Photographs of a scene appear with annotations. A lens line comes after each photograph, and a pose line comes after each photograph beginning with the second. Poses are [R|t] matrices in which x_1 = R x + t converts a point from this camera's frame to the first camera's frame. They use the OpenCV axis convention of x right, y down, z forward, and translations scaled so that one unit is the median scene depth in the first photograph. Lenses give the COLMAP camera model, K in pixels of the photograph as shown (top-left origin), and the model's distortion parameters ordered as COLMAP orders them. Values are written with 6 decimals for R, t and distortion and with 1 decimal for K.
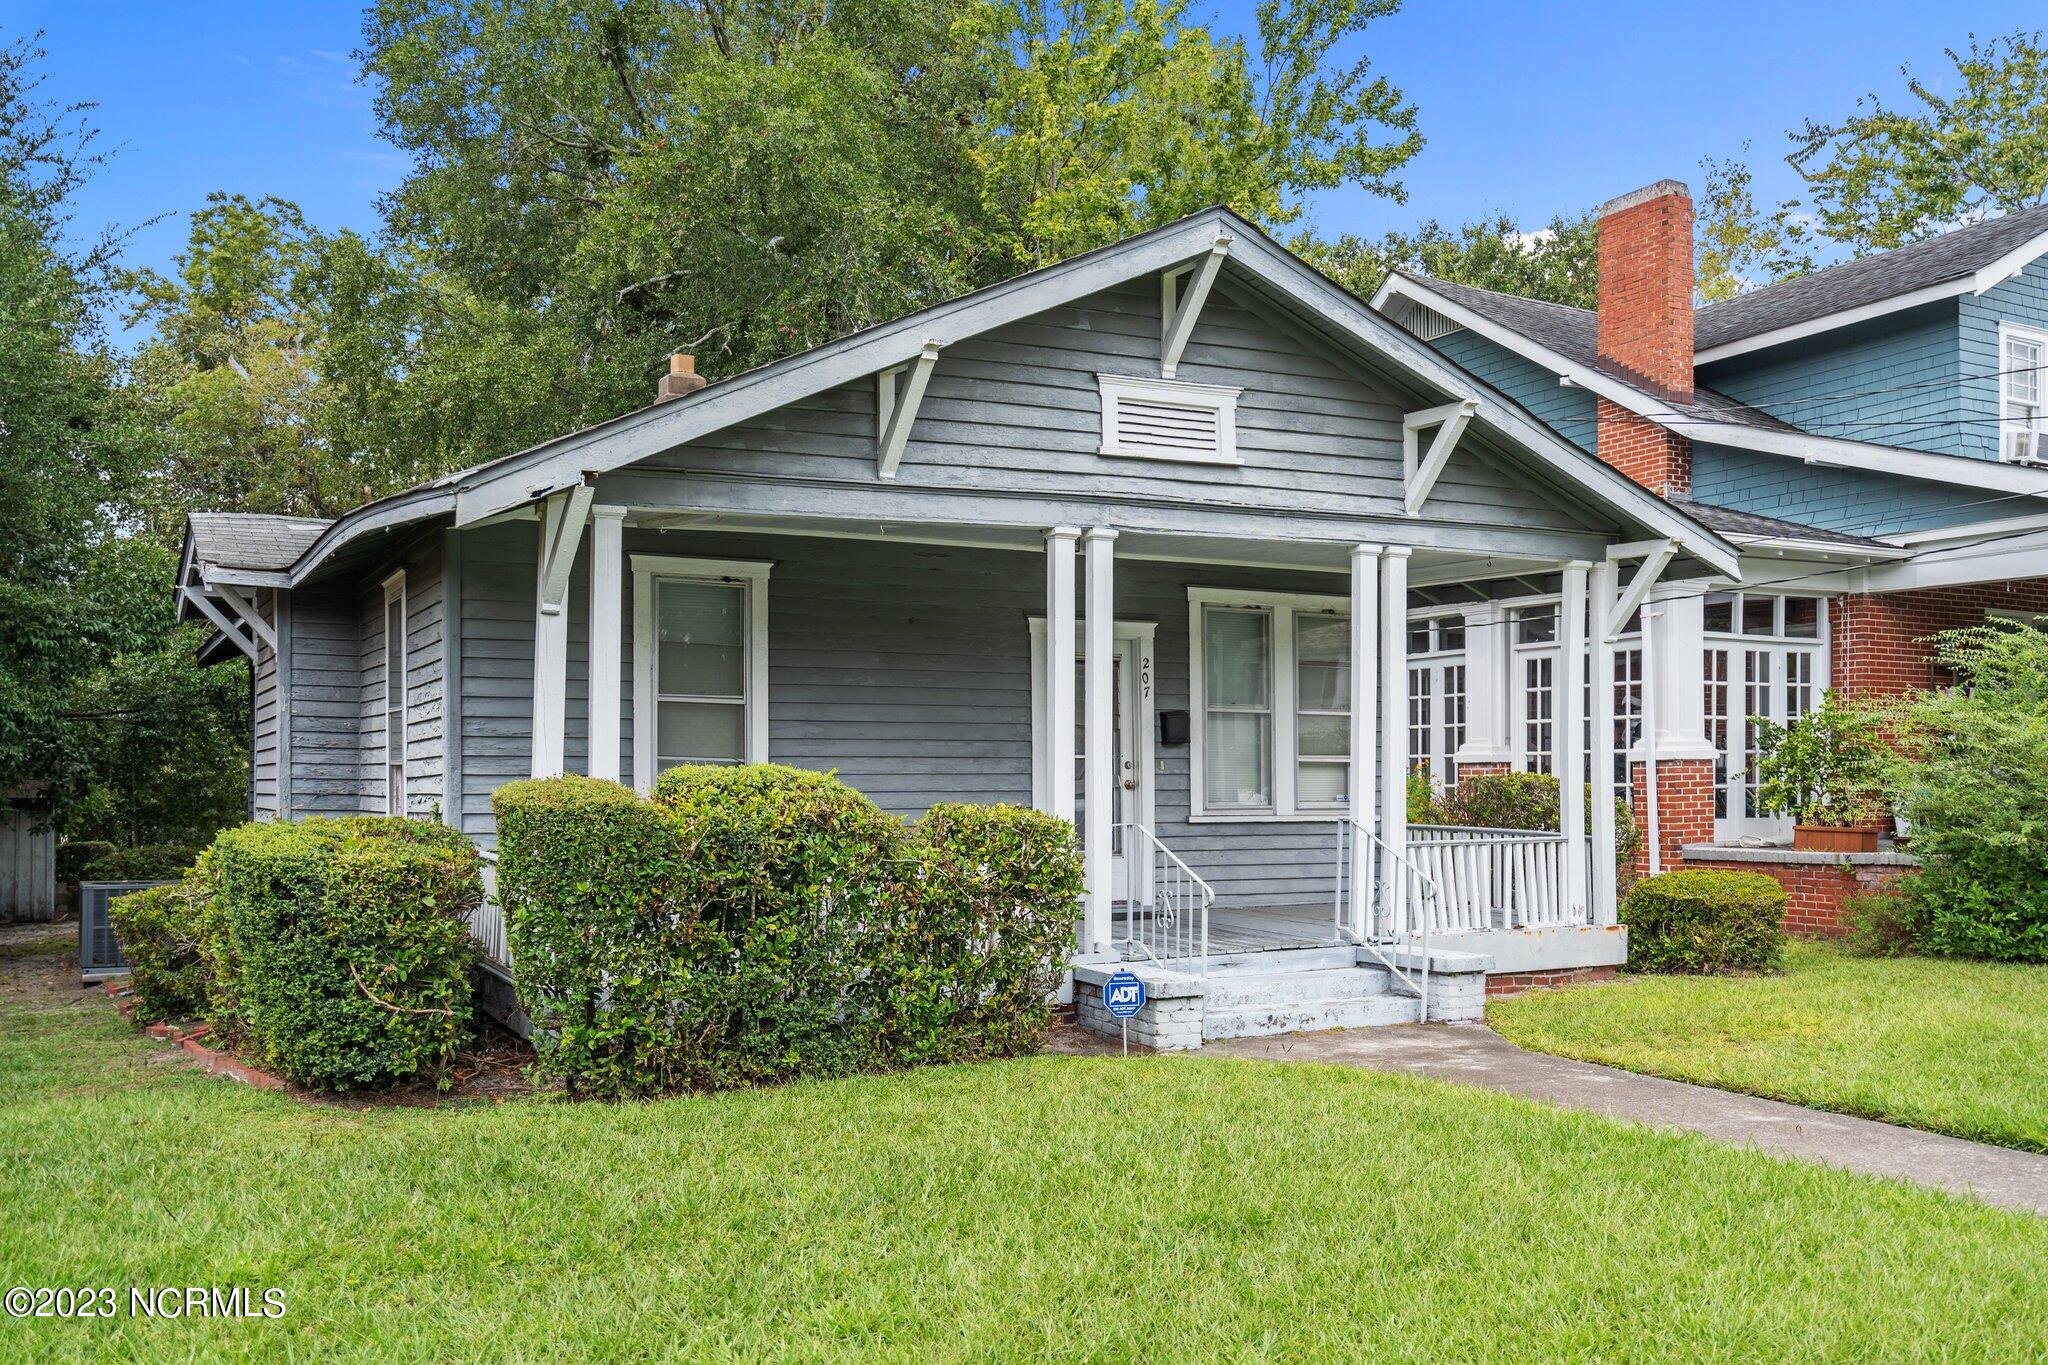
lens RADIAL K [[1776.2, 0, 1024.5], [0, 1776.2, 768.0], [0, 0, 1]] dist [0.002479, 0.012794]
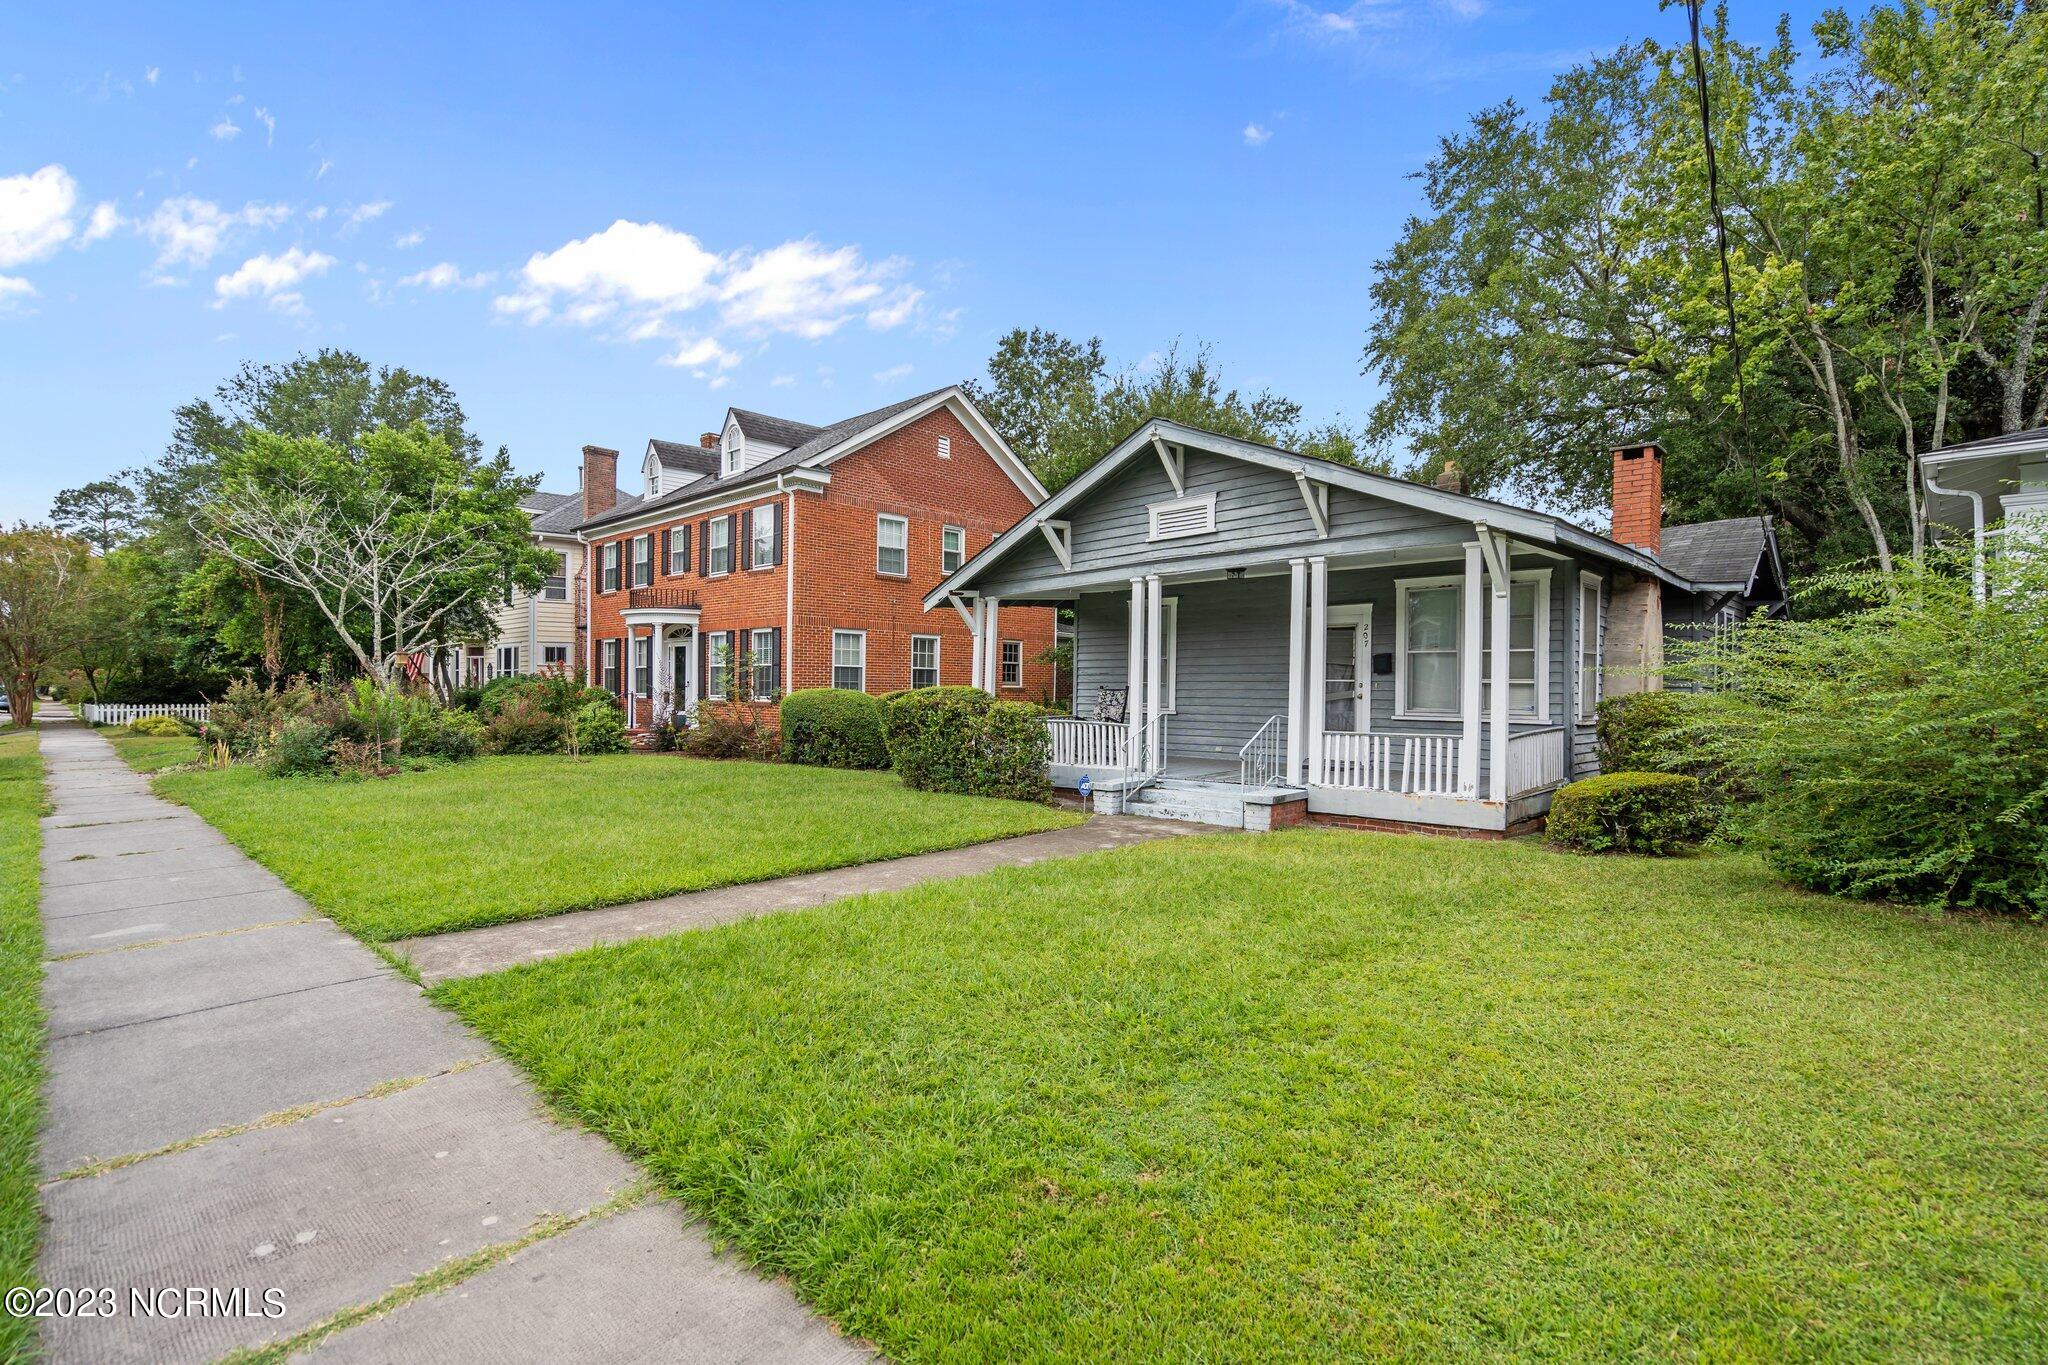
lens RADIAL K [[944.1, 0, 1021.3], [0, 944.1, 692.9], [0, 0, 1]] dist [-0.003505, 0.008913]
pose [[0.295590, 0.008304, -0.955279, 0.967669], [0.000241, 0.999962, 0.008767, -0.002767], [0.955315, -0.002822, 0.295577, 0.452374]]
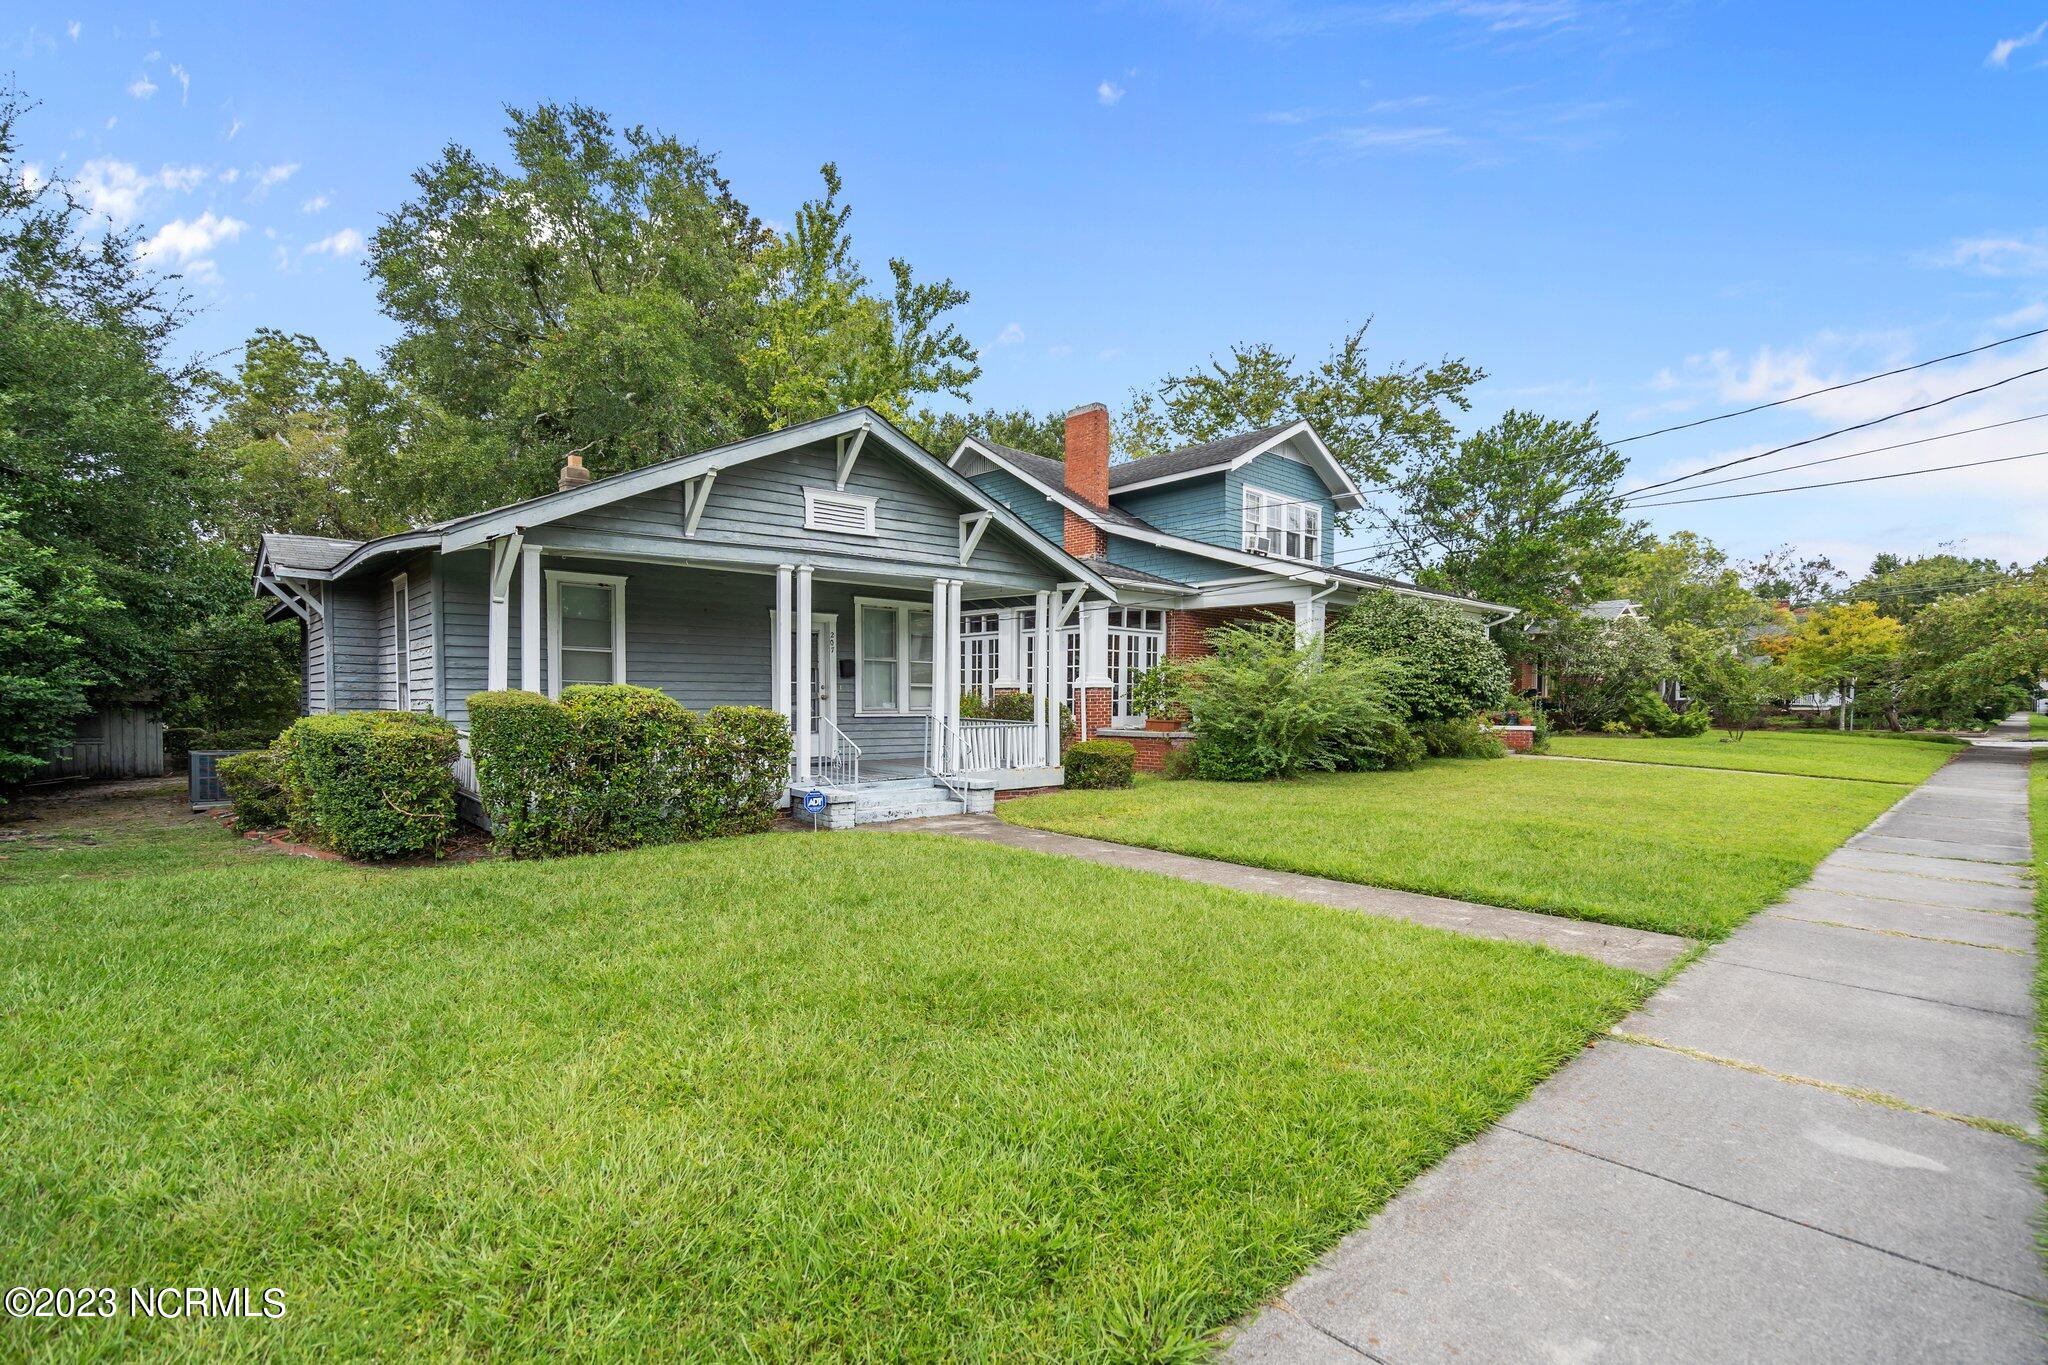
lens RADIAL K [[944.5, 0, 1011.7], [0, 944.5, 735.1], [0, 0, 1]] dist [-0.009664, 0.009549]
pose [[0.971288, -0.001603, 0.237903, 0.014712], [-0.009751, 0.998869, 0.046544, 0.000596], [-0.237709, -0.047527, 0.970173, -0.066763]]
